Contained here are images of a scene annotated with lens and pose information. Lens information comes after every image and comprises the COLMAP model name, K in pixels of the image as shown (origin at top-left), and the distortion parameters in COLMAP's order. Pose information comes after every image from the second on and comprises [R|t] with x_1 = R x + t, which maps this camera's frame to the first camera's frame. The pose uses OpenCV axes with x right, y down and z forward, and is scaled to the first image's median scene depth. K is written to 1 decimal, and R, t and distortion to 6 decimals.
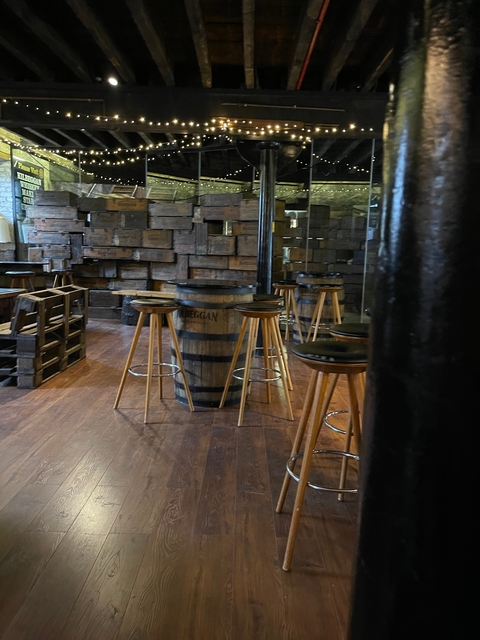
lens RADIAL K [[477.5, 0, 240.0], [0, 477.5, 320.0], [0, 0, 1]] dist [0.007406, 0.000368]
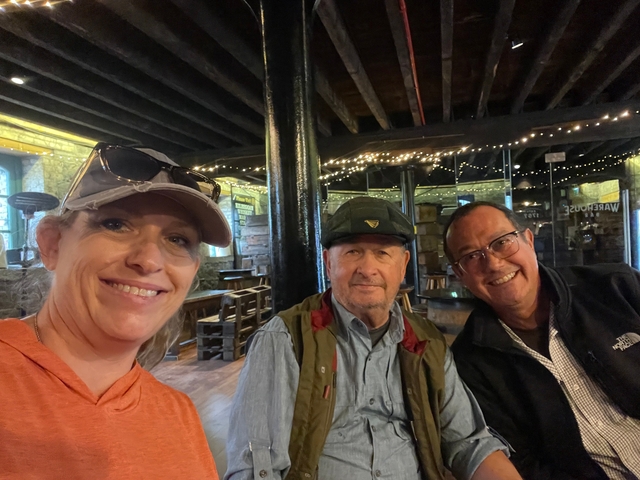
lens RADIAL K [[439.7, 0, 320.0], [0, 439.7, 240.0], [0, 0, 1]] dist [-0.002900, -0.000447]
pose [[0.961457, -0.079800, -0.263121, 0.137106], [0.035782, 0.985133, -0.168025, 0.015402], [0.272617, 0.152134, 0.950019, -0.159139]]
